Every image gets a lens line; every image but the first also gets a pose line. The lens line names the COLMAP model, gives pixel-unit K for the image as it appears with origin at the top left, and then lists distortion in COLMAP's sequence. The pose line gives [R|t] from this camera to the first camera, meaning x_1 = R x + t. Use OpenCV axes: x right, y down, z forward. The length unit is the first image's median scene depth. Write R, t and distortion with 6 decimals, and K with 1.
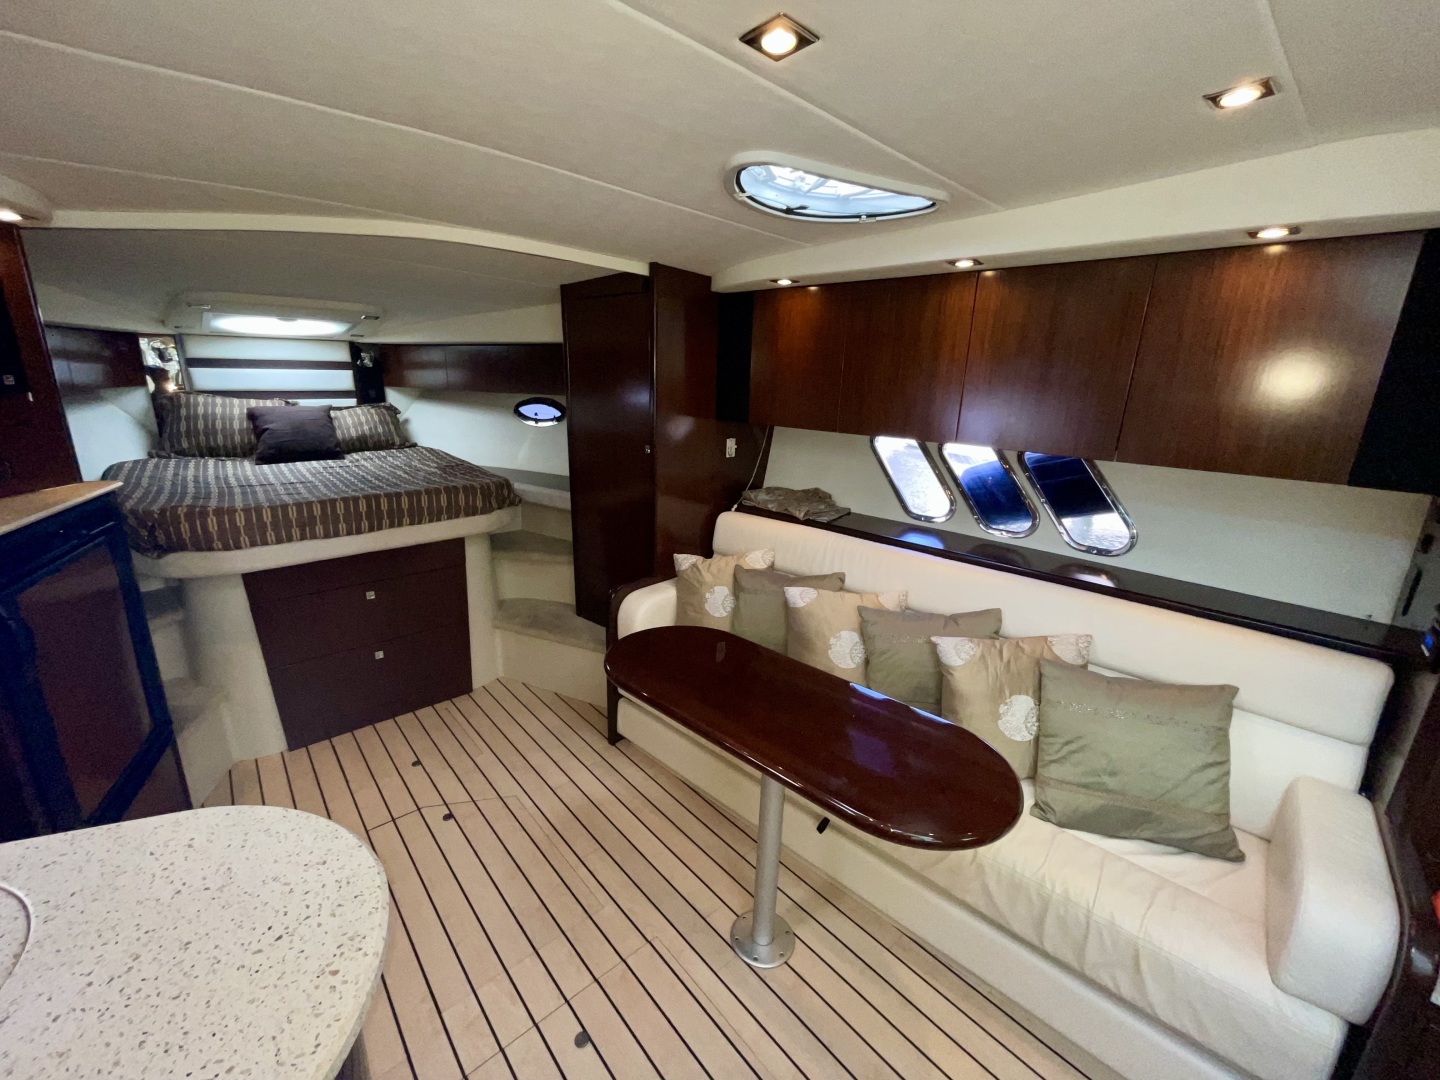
lens RADIAL K [[585.8, 0, 707.4], [0, 585.8, 533.6], [0, 0, 1]] dist [-0.001244, 0.000037]
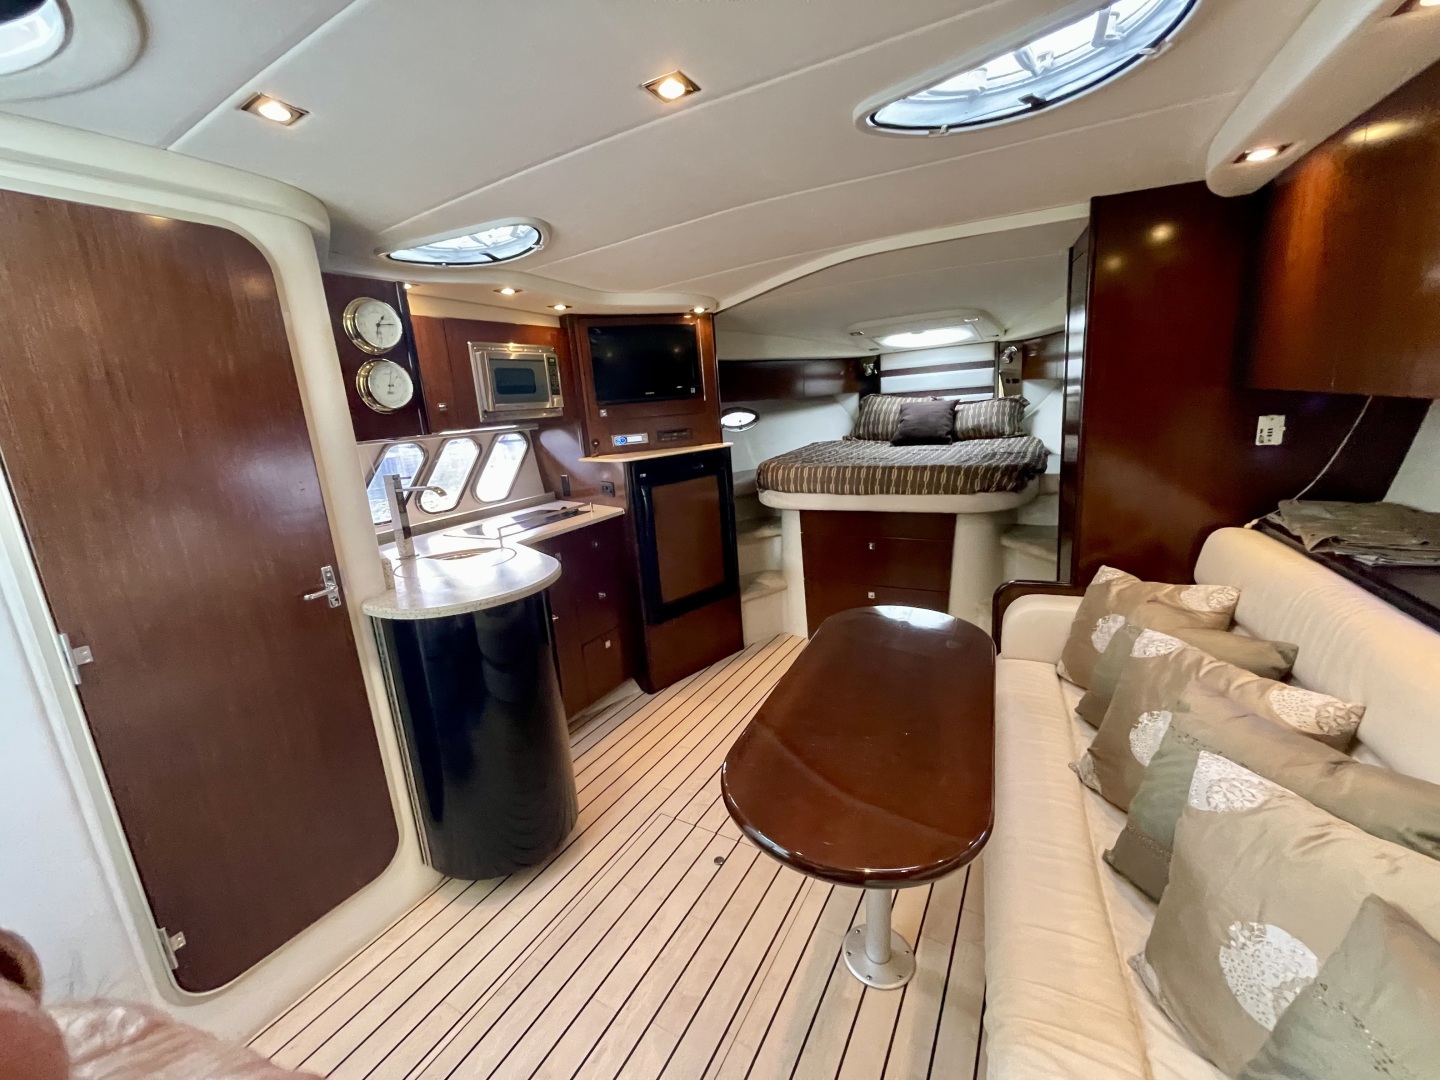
lens RADIAL K [[585.8, 0, 707.4], [0, 585.8, 533.6], [0, 0, 1]] dist [-0.001244, 0.000037]
pose [[0.307470, 0.162083, -0.937652, 0.518685], [-0.168727, 0.979058, 0.113912, -0.007006], [0.936479, 0.123183, 0.328379, 0.260646]]
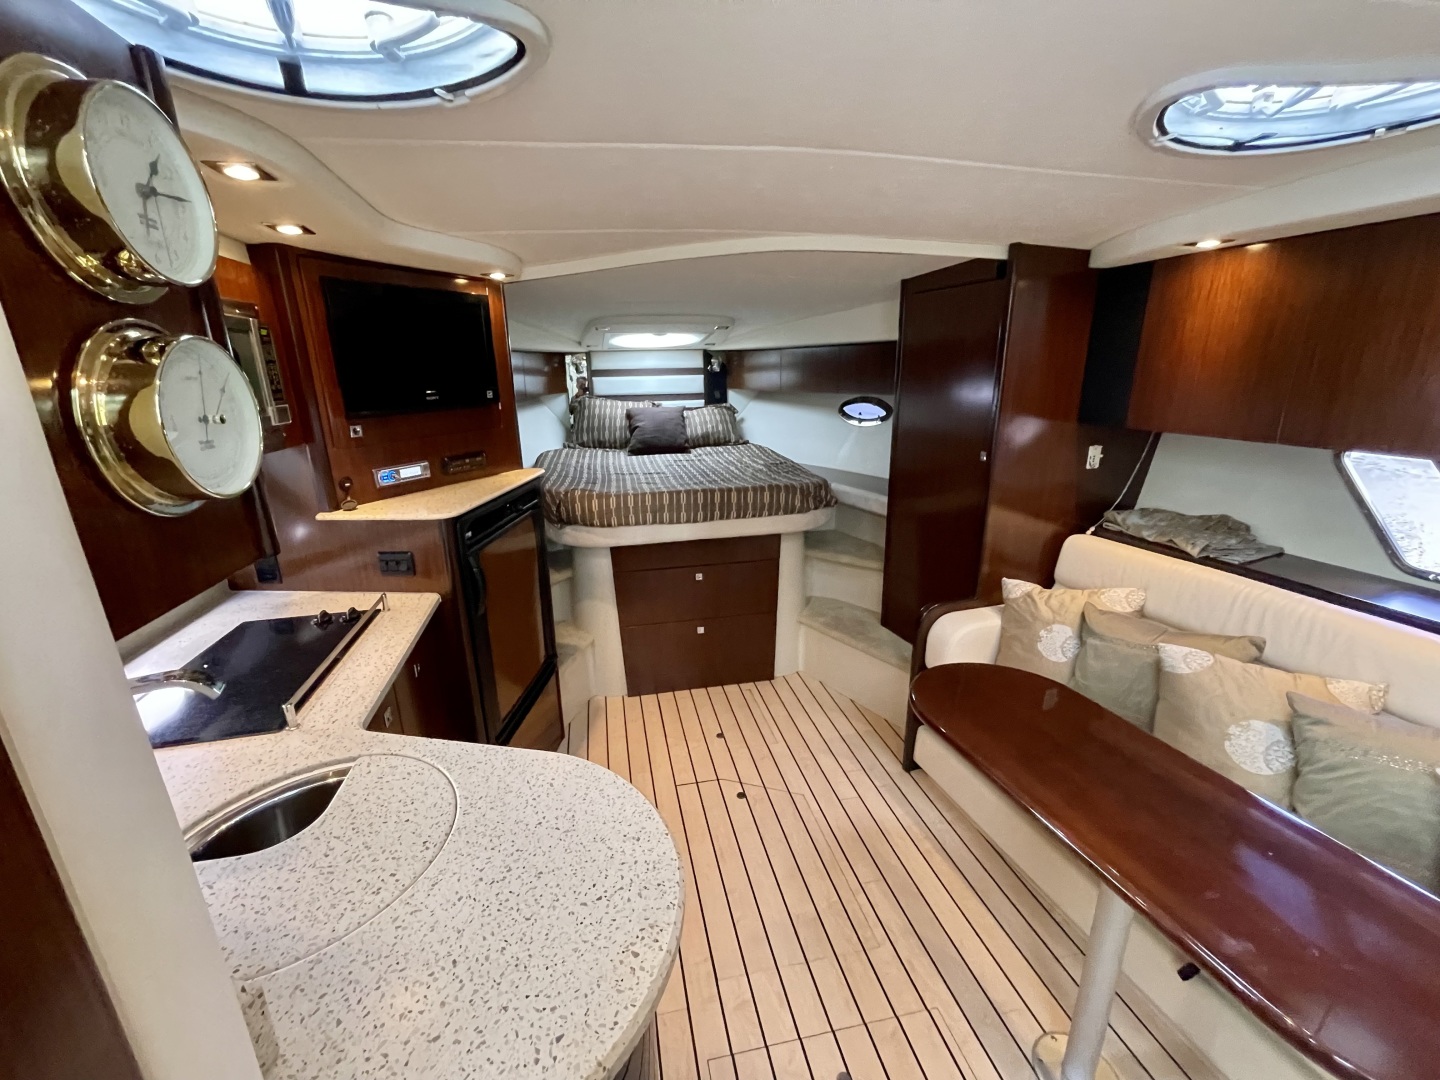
lens RADIAL K [[585.8, 0, 707.4], [0, 585.8, 533.6], [0, 0, 1]] dist [-0.001244, 0.000037]
pose [[0.865649, 0.099709, -0.490622, -0.017711], [-0.095064, 0.994875, 0.034459, -0.019302], [0.491543, 0.016811, 0.870691, 0.028147]]
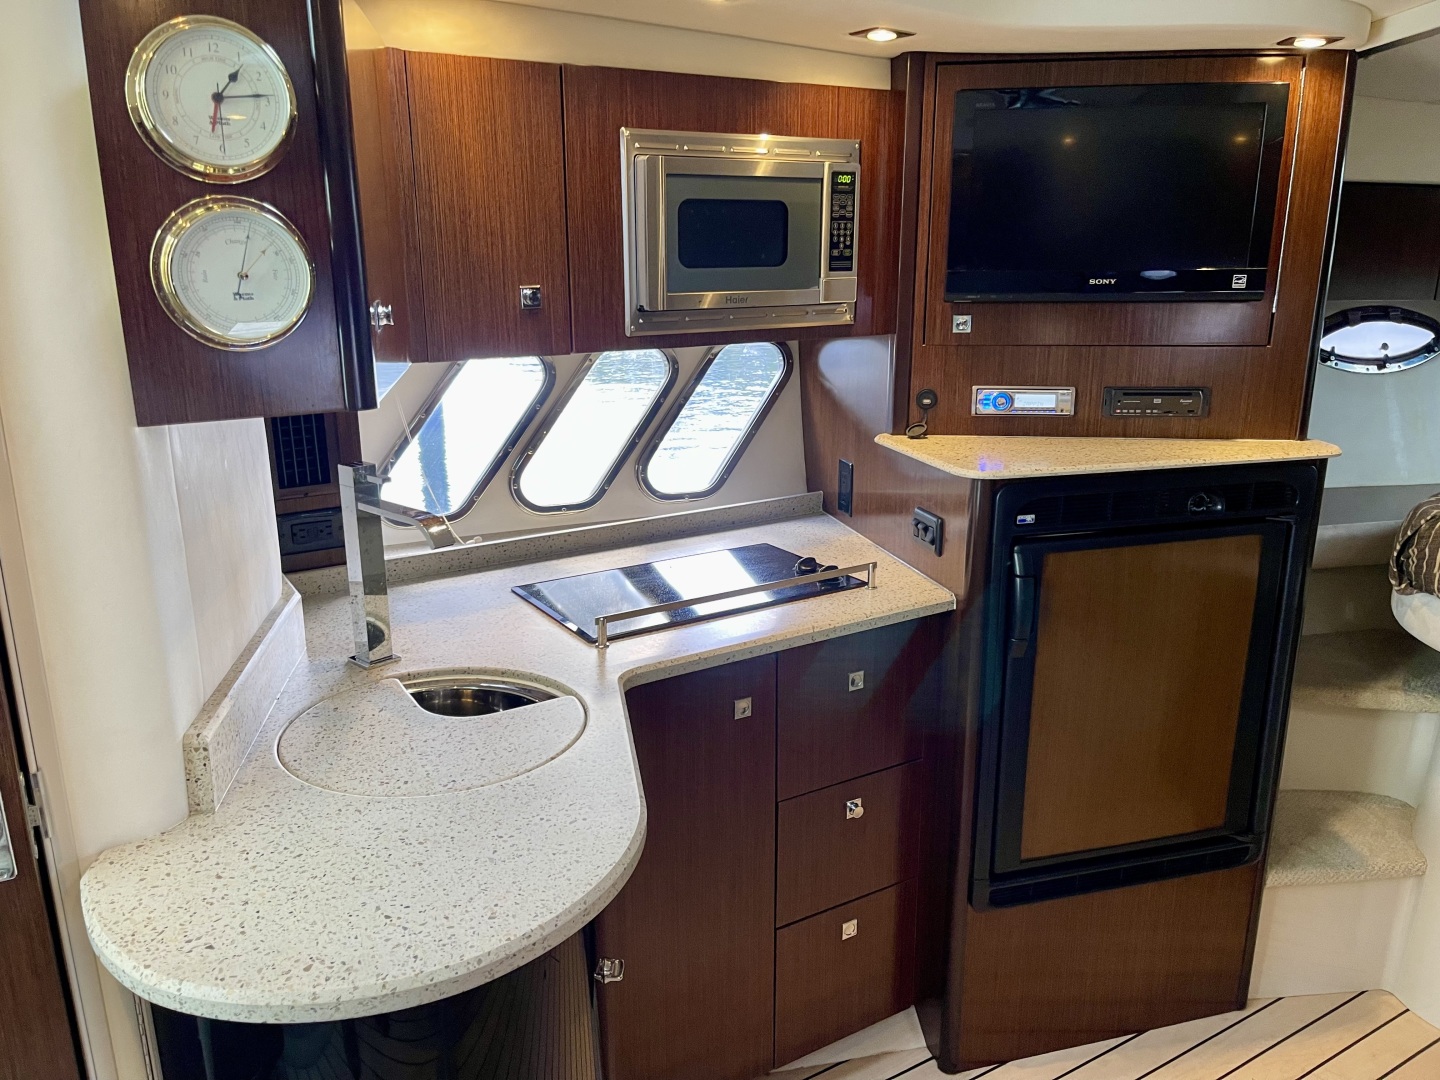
lens RADIAL K [[1081.9, 0, 715.9], [0, 1081.9, 528.3], [0, 0, 1]] dist [0.096665, -0.131469]
pose [[-0.172569, 0.235201, -0.956504, 0.158563], [-0.262466, 0.924984, 0.274803, -0.113579], [0.949385, 0.298473, -0.097891, 0.375556]]
